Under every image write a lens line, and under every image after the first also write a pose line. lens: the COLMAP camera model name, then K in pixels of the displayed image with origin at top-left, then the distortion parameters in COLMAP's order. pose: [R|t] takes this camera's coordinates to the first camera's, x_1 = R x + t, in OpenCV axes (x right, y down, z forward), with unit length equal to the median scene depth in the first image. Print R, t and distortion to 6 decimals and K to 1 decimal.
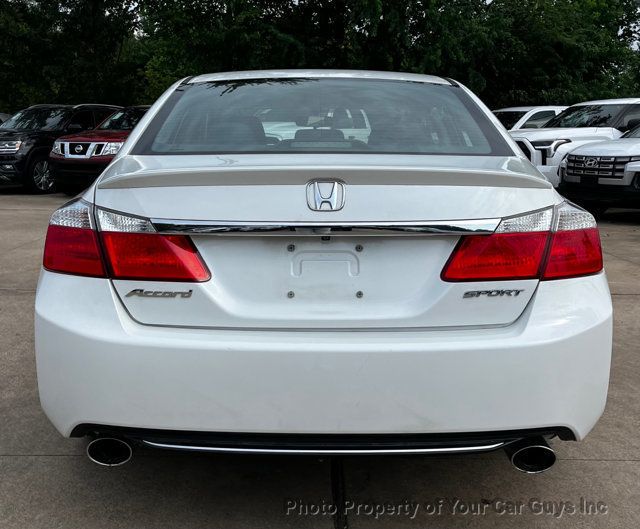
lens RADIAL K [[785.5, 0, 272.9], [0, 785.5, 236.0], [0, 0, 1]] dist [0.031012, 0.003594]
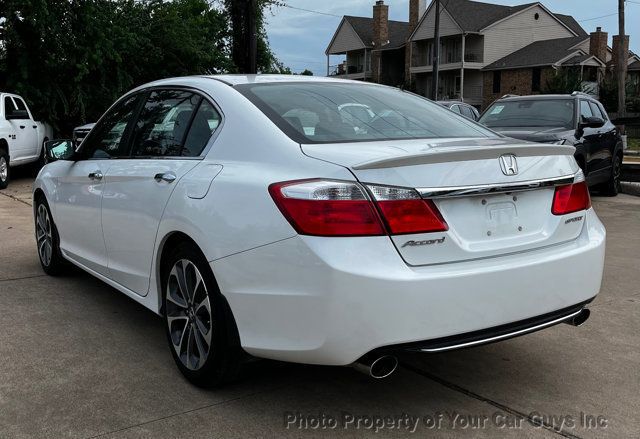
lens RADIAL K [[683.1, 0, 320.0], [0, 683.1, 219.5], [0, 0, 1]] dist [0.015093, -0.004487]
pose [[0.811661, -0.089656, 0.577207, -0.974249], [0.084277, 0.995786, 0.036164, -0.024336], [-0.578017, 0.019293, 0.815797, 0.130185]]
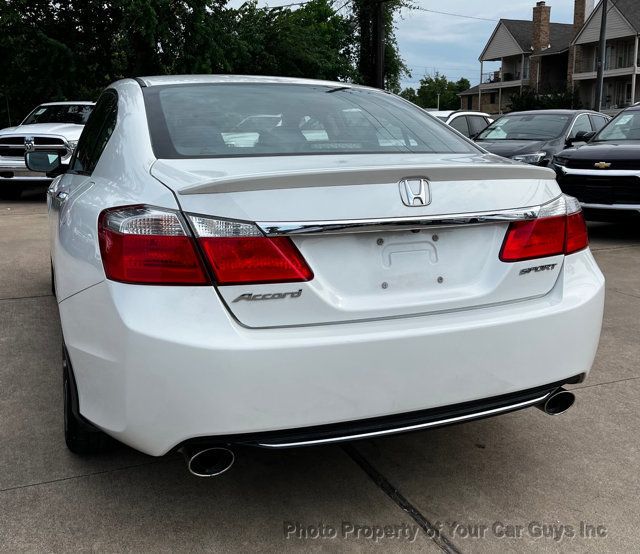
lens RADIAL K [[712.3, 0, 322.3], [0, 712.3, 236.0], [0, 0, 1]] dist [0.001204, 0.002070]
pose [[0.915888, -0.061819, 0.396646, -0.435419], [0.057556, 0.998085, 0.022654, -0.019525], [-0.397287, 0.002081, 0.917692, 0.139100]]
